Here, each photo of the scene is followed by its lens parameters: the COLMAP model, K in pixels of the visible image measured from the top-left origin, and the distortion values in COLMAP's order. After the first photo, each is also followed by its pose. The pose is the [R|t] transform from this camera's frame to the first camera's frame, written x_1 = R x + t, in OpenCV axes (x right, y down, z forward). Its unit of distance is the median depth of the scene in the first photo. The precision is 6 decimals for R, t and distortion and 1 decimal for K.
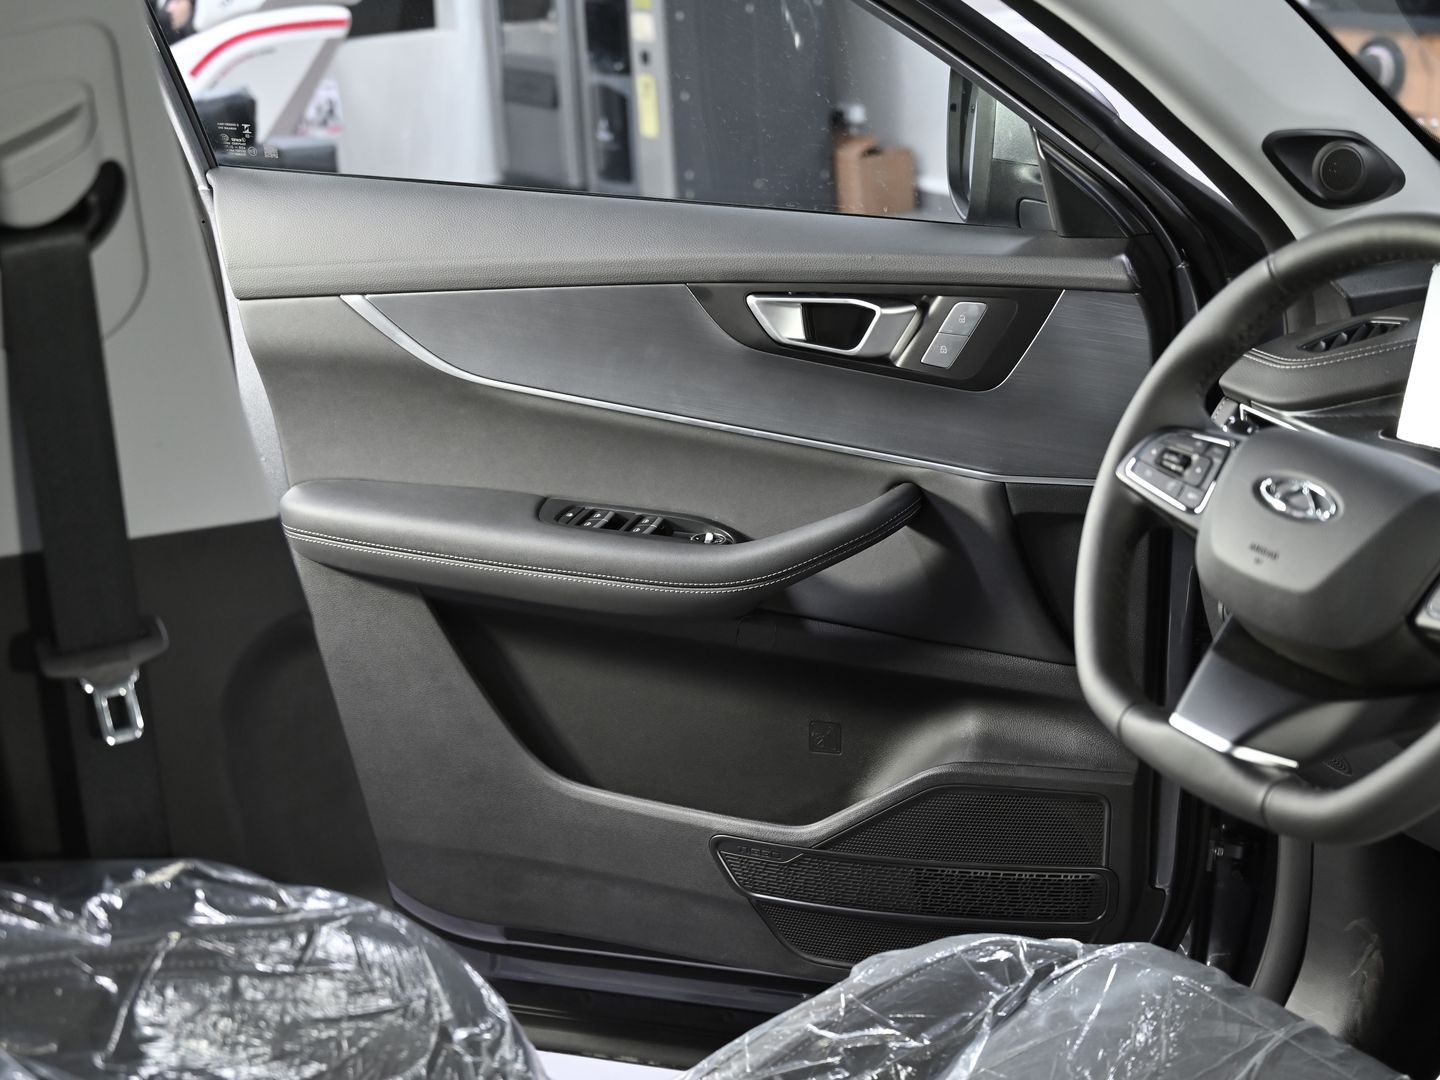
lens RADIAL K [[2195.9, 0, 719.2], [0, 2195.9, 538.6], [0, 0, 1]] dist [-0.051501, 0.000000]
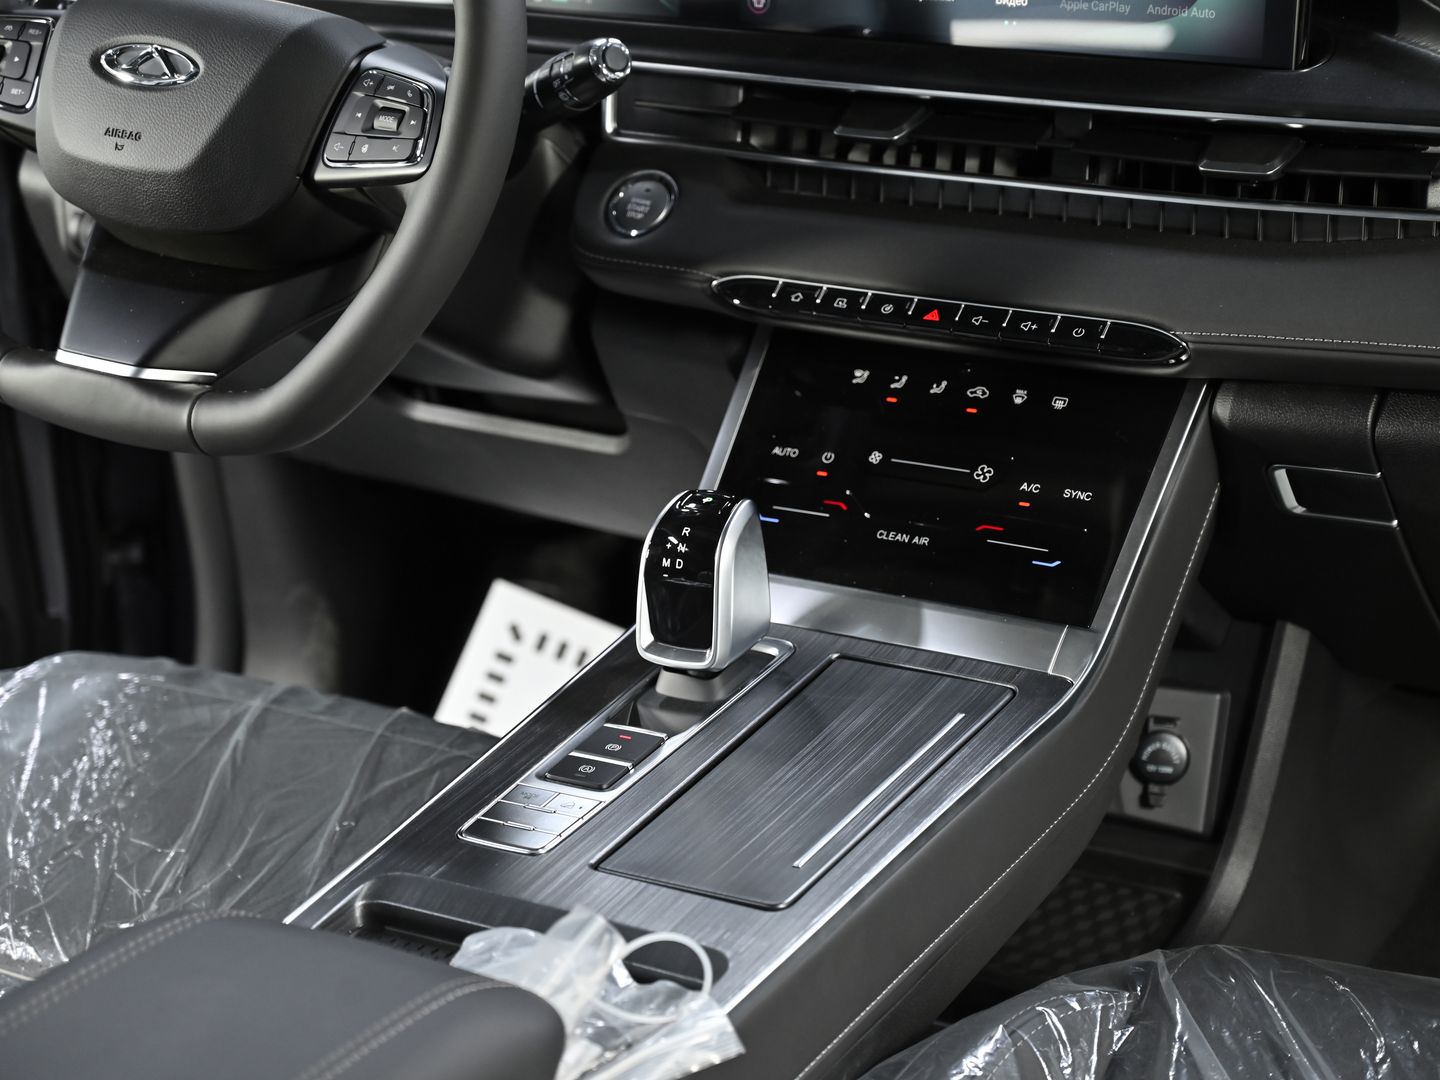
lens RADIAL K [[2957.8, 0, 723.8], [0, 2957.8, 531.2], [0, 0, 1]] dist [-0.004230, 0.000000]
pose [[0.870925, -0.232056, 0.433173, -0.070671], [0.188573, 0.971816, 0.141474, 0.033701], [-0.453795, -0.041529, 0.890138, -0.111302]]
